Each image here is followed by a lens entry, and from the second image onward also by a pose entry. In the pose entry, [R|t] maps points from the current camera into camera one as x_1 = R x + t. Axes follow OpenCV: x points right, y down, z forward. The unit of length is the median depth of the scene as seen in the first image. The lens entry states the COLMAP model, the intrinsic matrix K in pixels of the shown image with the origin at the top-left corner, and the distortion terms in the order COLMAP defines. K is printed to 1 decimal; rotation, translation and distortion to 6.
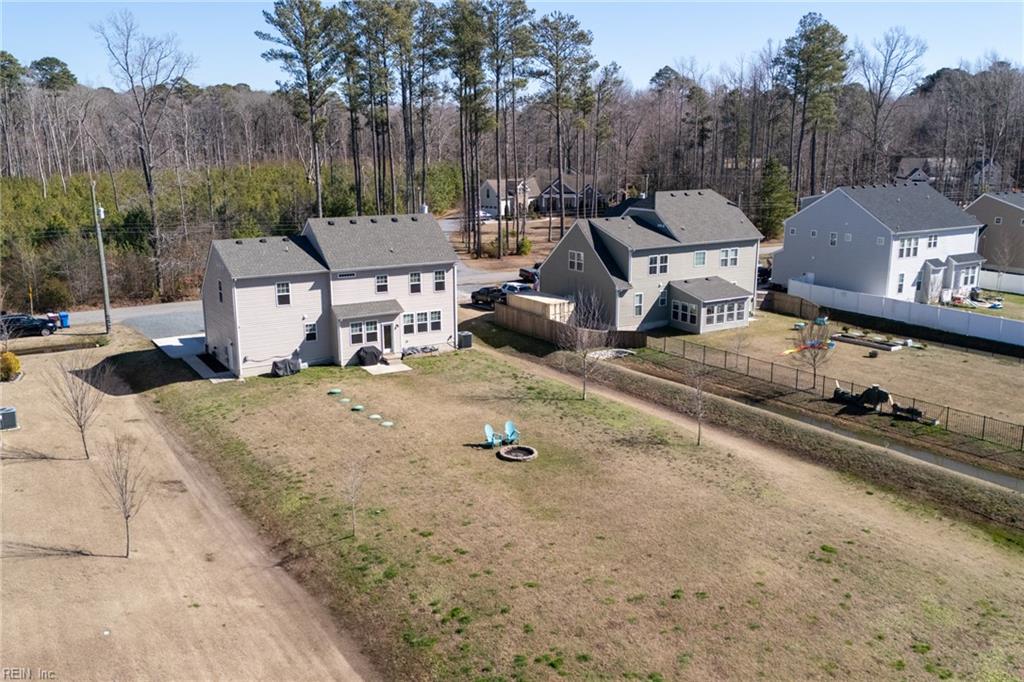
lens RADIAL K [[876.9, 0, 516.3], [0, 876.9, 340.5], [0, 0, 1]] dist [0.133709, -0.224072]
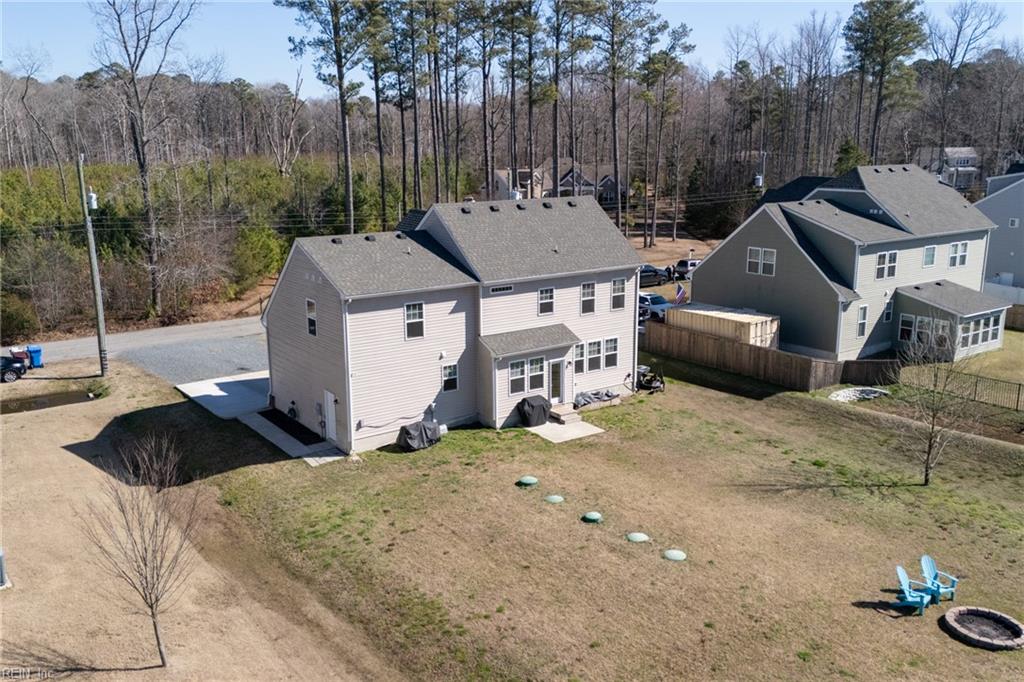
lens RADIAL K [[875.7, 0, 515.3], [0, 875.7, 340.7], [0, 0, 1]] dist [0.143939, -0.220259]
pose [[0.997314, -0.018485, 0.070881, -0.221162], [0.018509, 0.999829, 0.000324, -0.034584], [-0.070874, 0.000989, 0.997485, 0.338464]]
